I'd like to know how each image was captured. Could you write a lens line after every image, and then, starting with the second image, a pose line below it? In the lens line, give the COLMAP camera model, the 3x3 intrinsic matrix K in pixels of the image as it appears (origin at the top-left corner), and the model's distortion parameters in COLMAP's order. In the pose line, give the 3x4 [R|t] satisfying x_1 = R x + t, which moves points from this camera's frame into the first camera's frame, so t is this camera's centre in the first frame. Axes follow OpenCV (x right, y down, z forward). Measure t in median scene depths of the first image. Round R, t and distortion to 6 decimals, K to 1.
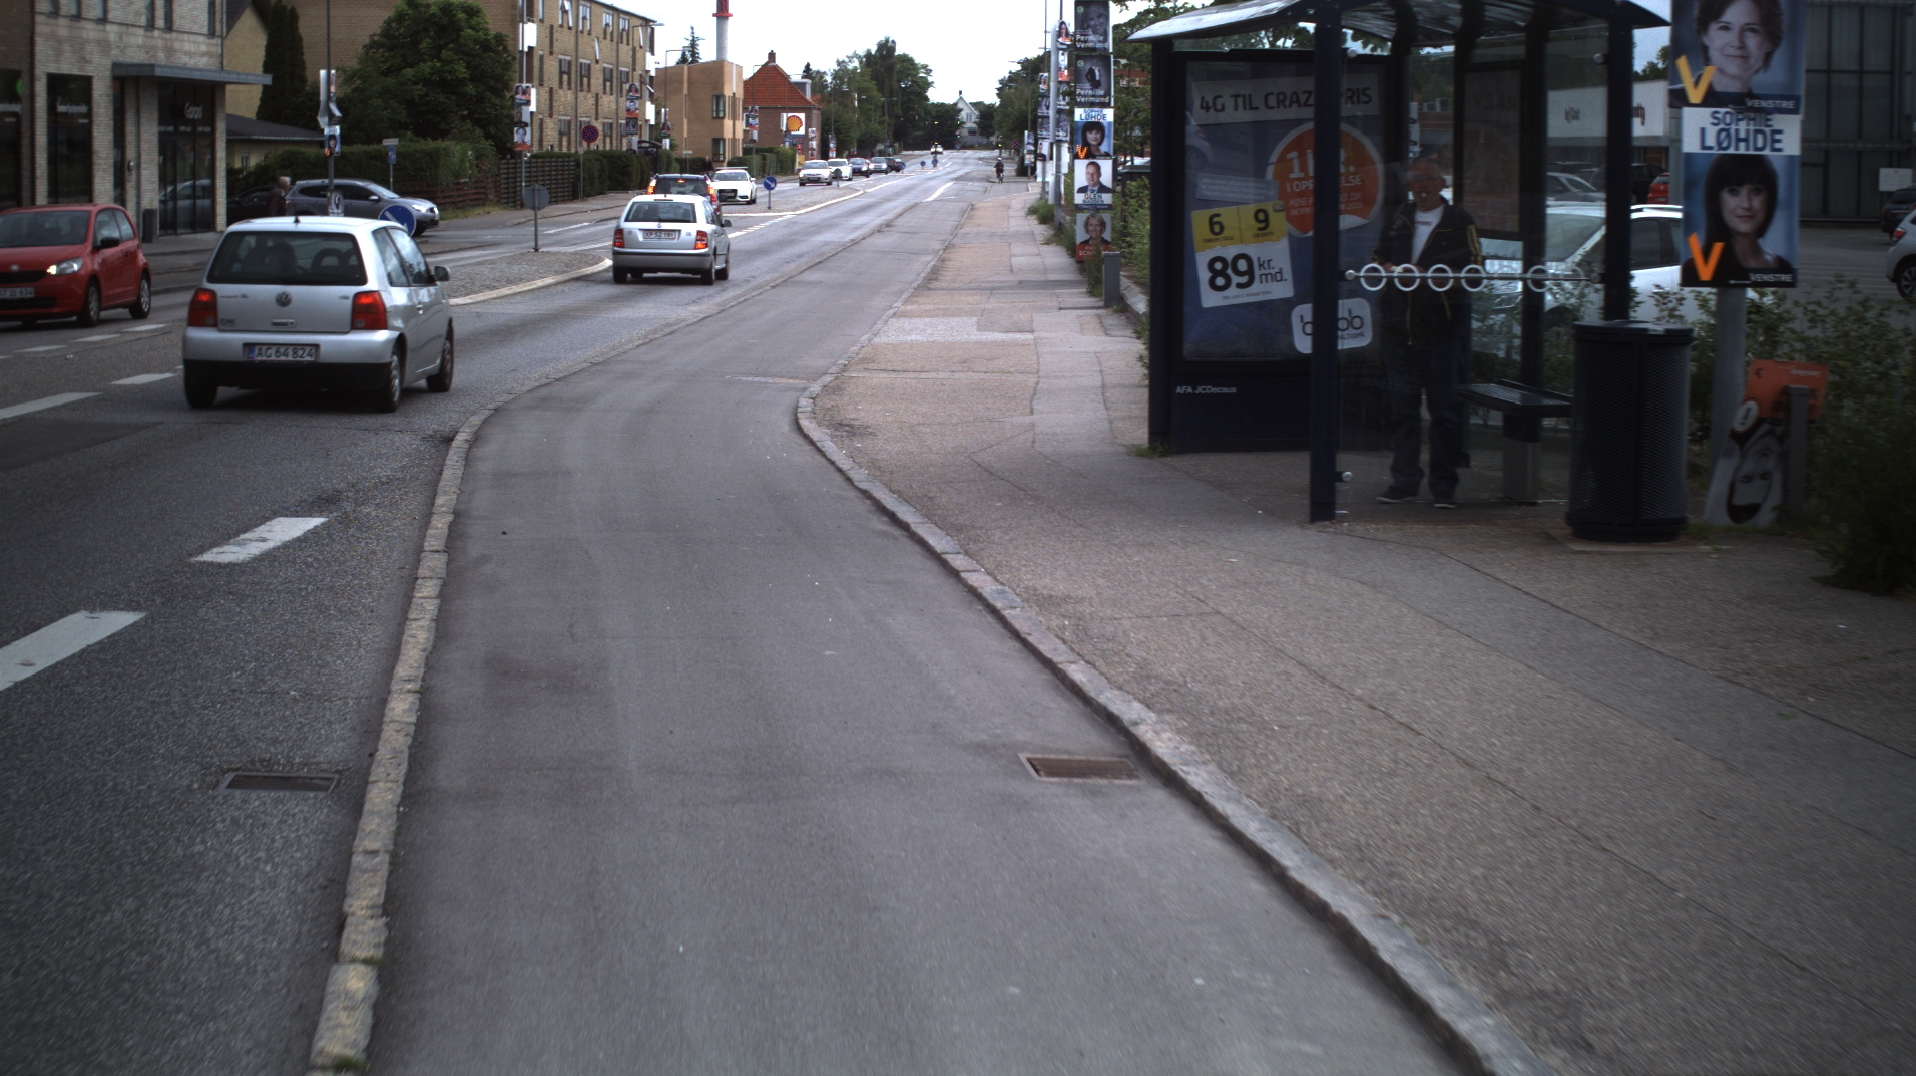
lens RADIAL K [[3398.0, 0, 958.0], [0, 3398.0, 538.0], [0, 0, 1]] dist [-0.293655, 0.328544]
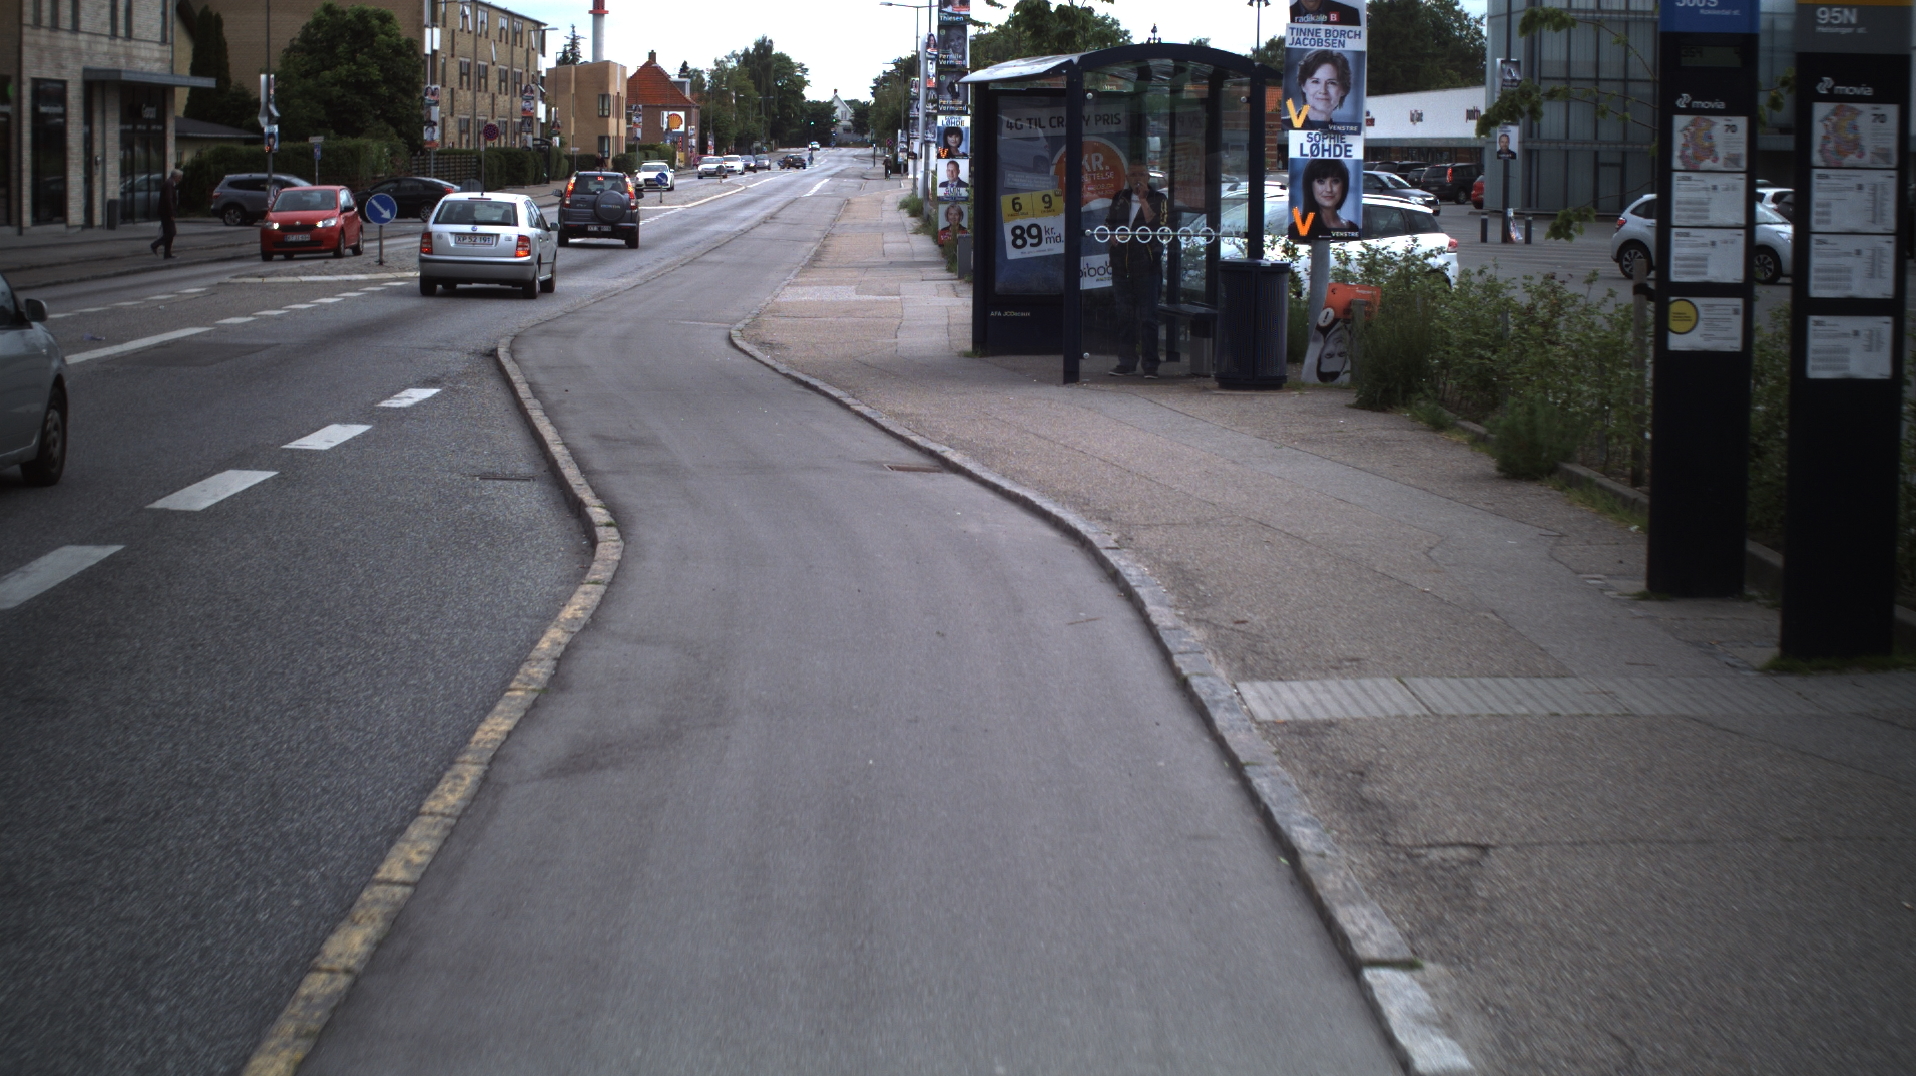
lens RADIAL K [[3398.0, 0, 958.0], [0, 3398.0, 538.0], [0, 0, 1]] dist [-0.293655, 0.328544]
pose [[0.999304, 0.001441, 0.037264, -0.001467], [-0.001471, 0.999999, 0.000783, 0.013040], [-0.037263, -0.000837, 0.999305, -0.120740]]
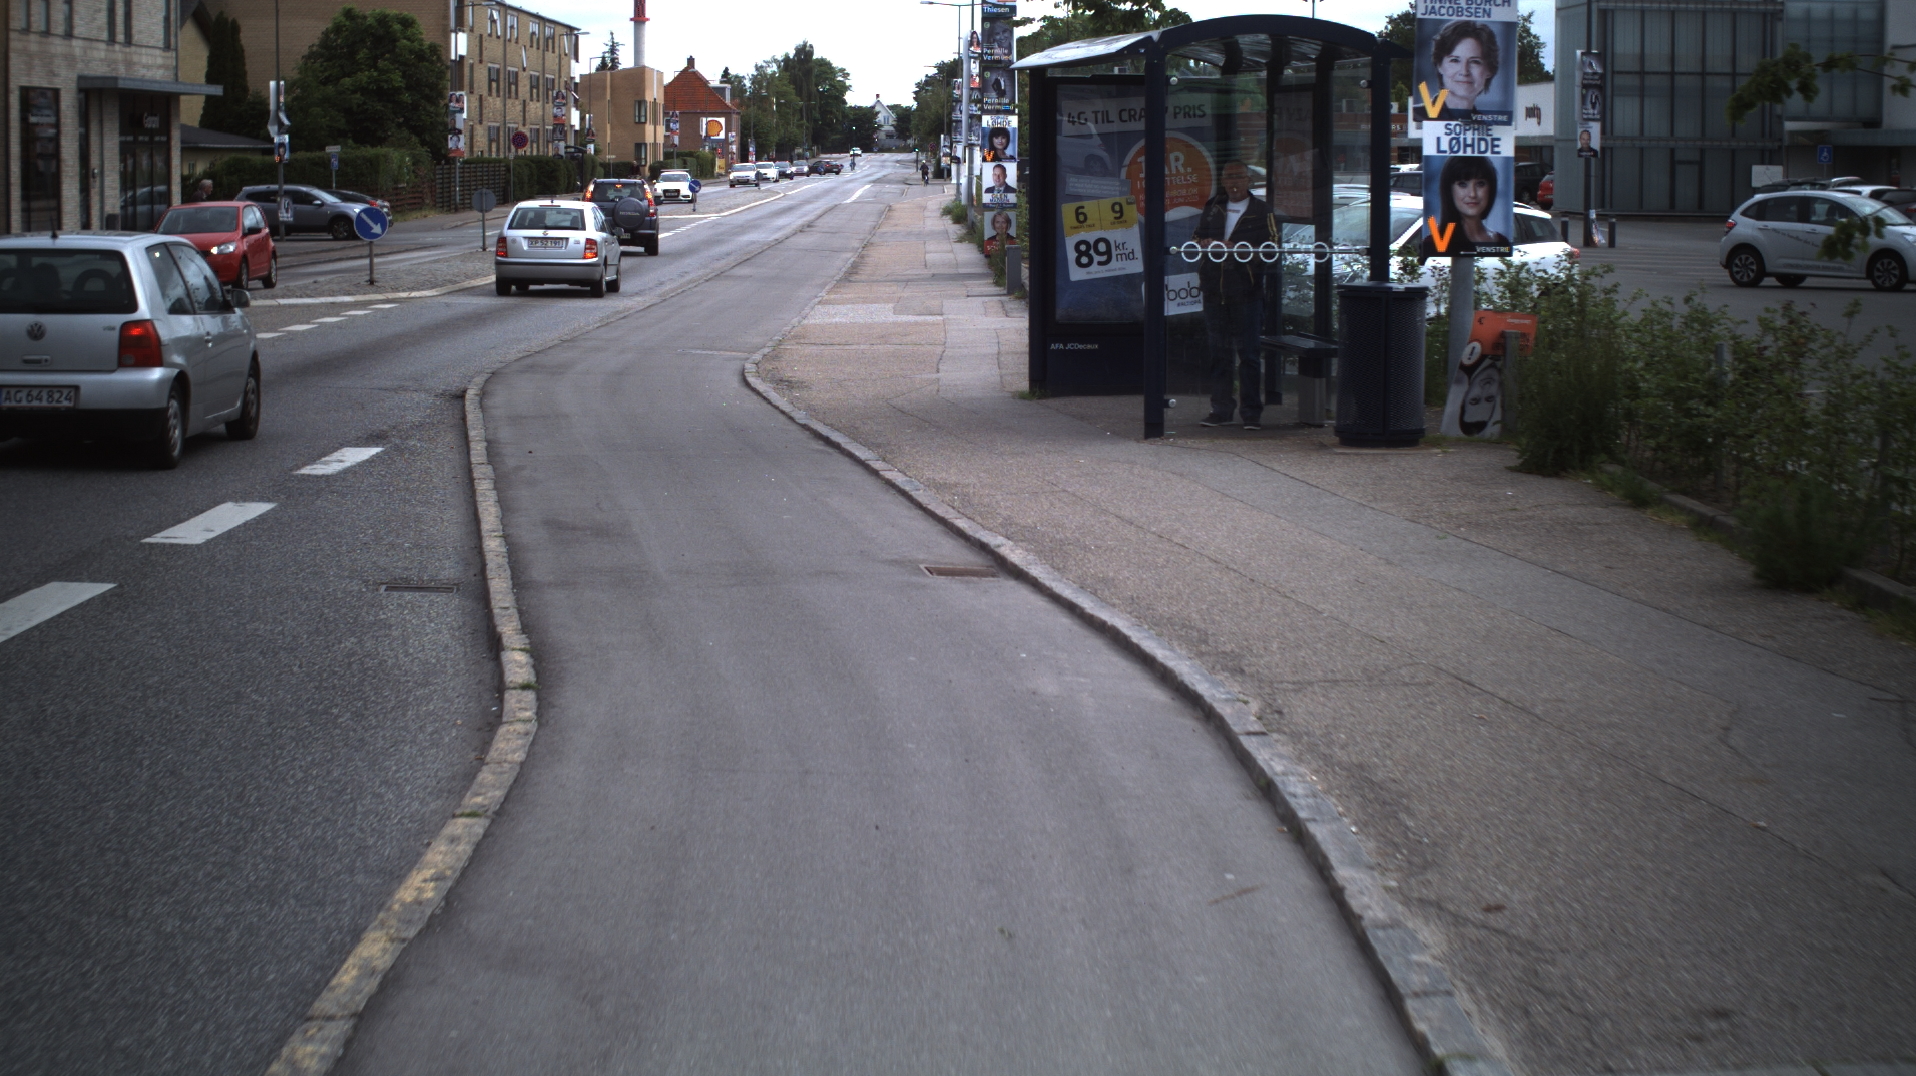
lens RADIAL K [[3398.0, 0, 958.0], [0, 3398.0, 538.0], [0, 0, 1]] dist [-0.293655, 0.328544]
pose [[0.999697, -0.007238, 0.023511, 0.000015], [0.007255, 0.999973, -0.000619, 0.006581], [-0.023506, 0.000789, 0.999723, -0.060562]]
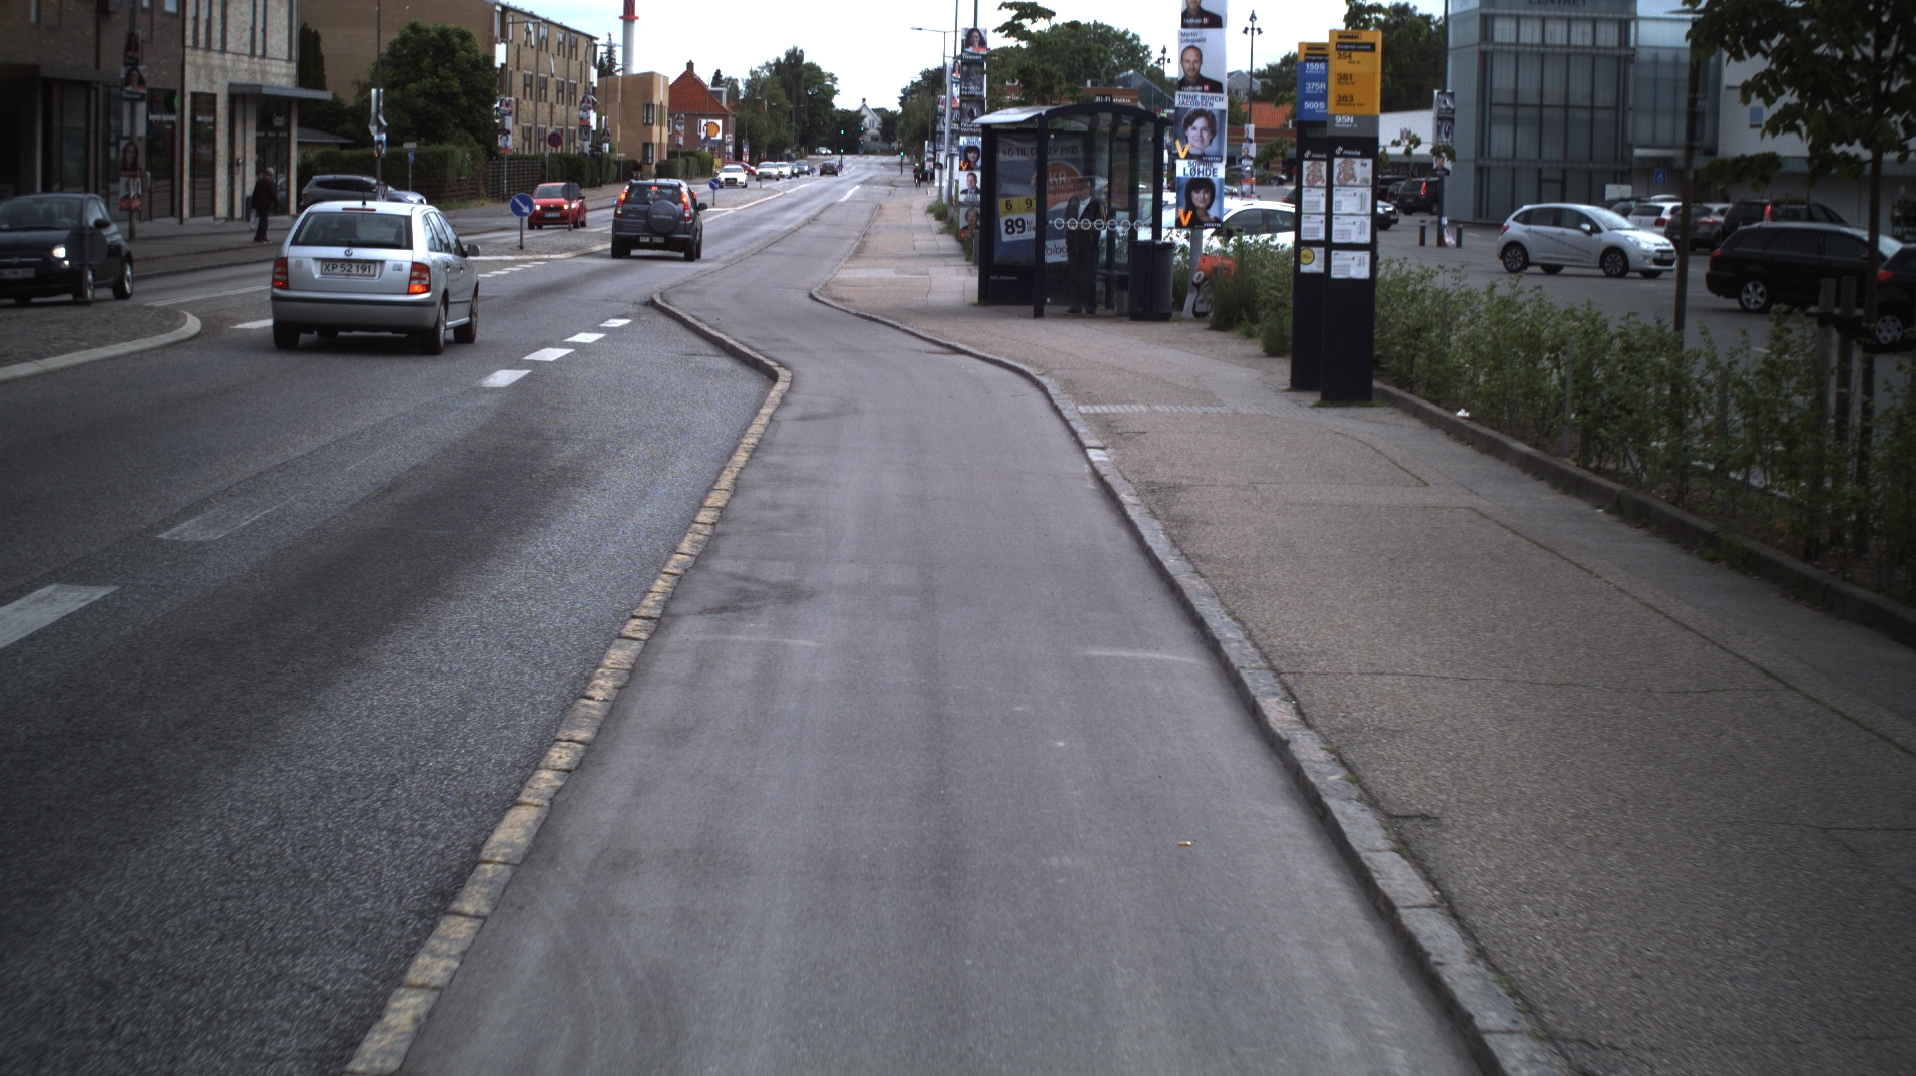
lens RADIAL K [[3398.0, 0, 958.0], [0, 3398.0, 538.0], [0, 0, 1]] dist [-0.293655, 0.328544]
pose [[0.999430, 0.013290, 0.031019, -0.006057], [-0.013250, 0.999911, -0.001496, 0.031970], [-0.031036, 0.001084, 0.999518, -0.301972]]
